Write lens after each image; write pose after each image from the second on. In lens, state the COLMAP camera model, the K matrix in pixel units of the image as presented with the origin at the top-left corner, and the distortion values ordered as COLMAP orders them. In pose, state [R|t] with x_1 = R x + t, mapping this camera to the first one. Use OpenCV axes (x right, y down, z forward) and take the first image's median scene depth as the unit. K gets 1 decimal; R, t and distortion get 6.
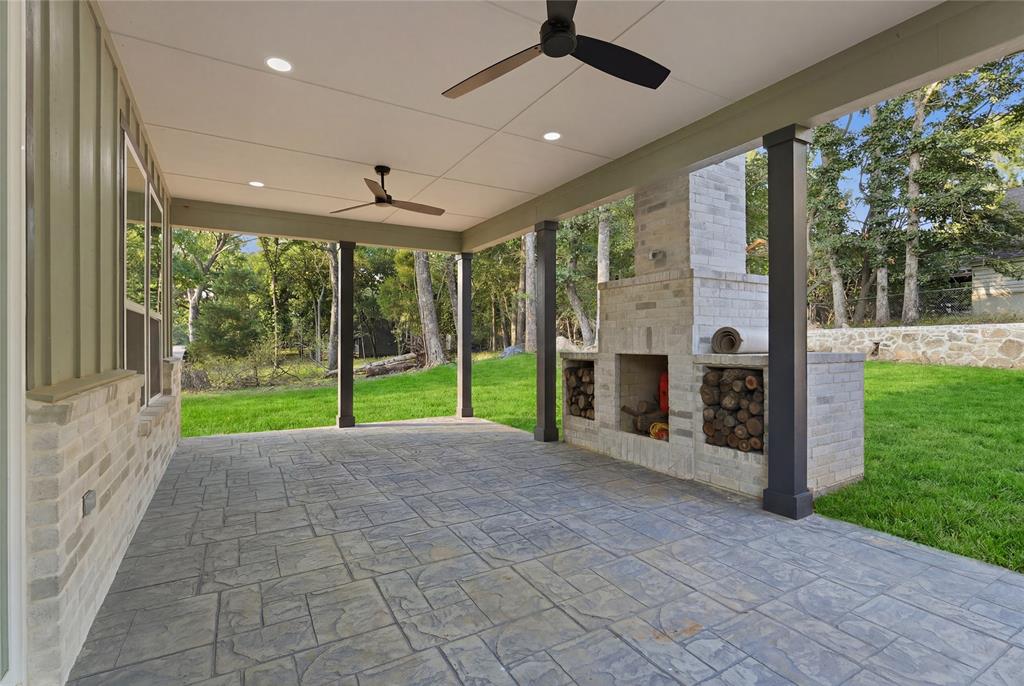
lens RADIAL K [[471.5, 0, 510.0], [0, 471.5, 339.3], [0, 0, 1]] dist [-0.000641, 0.000094]
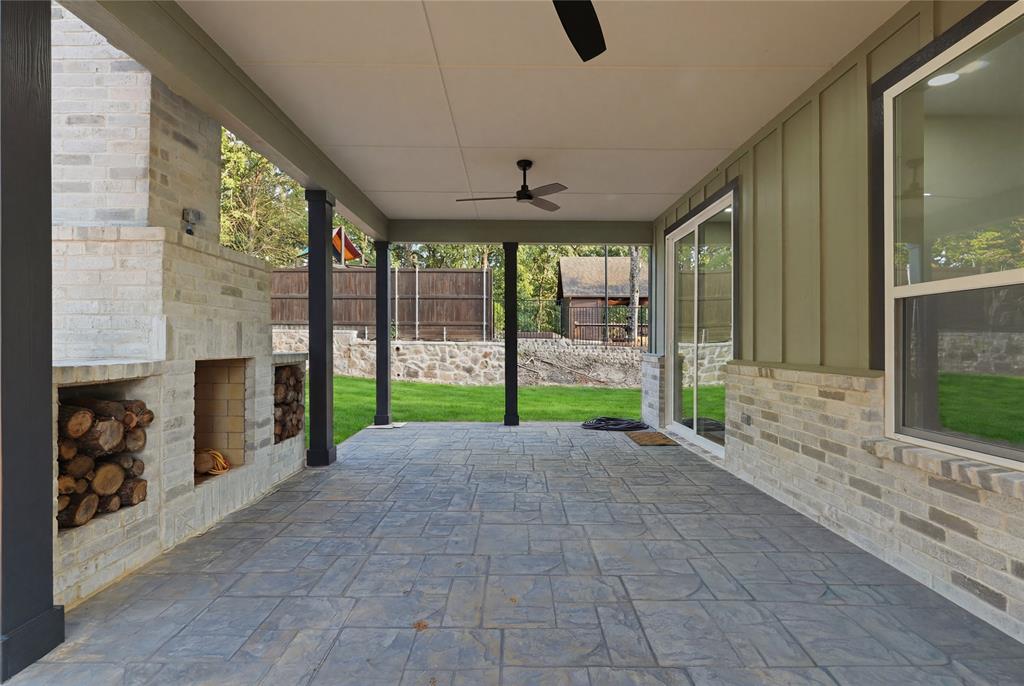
lens RADIAL K [[473.5, 0, 509.6], [0, 473.5, 342.5], [0, 0, 1]] dist [-0.005440, -0.000074]
pose [[-0.860561, 0.002885, 0.509339, -0.636775], [-0.001823, 0.999960, -0.008744, 0.018282], [-0.509344, -0.008453, -0.860522, 1.991144]]
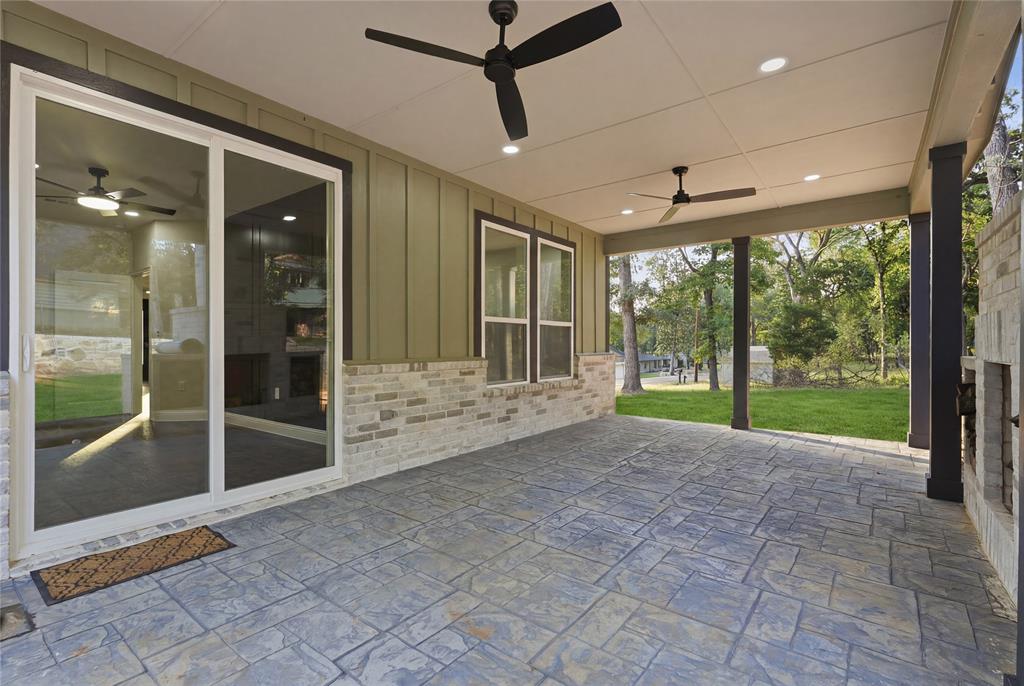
lens RADIAL K [[473.5, 0, 509.6], [0, 473.5, 342.5], [0, 0, 1]] dist [-0.005440, -0.000074]
pose [[0.375425, -0.000138, -0.926853, 0.801617], [0.005404, 0.999983, 0.002040, 0.007079], [0.926837, -0.005774, 0.375420, 0.423427]]
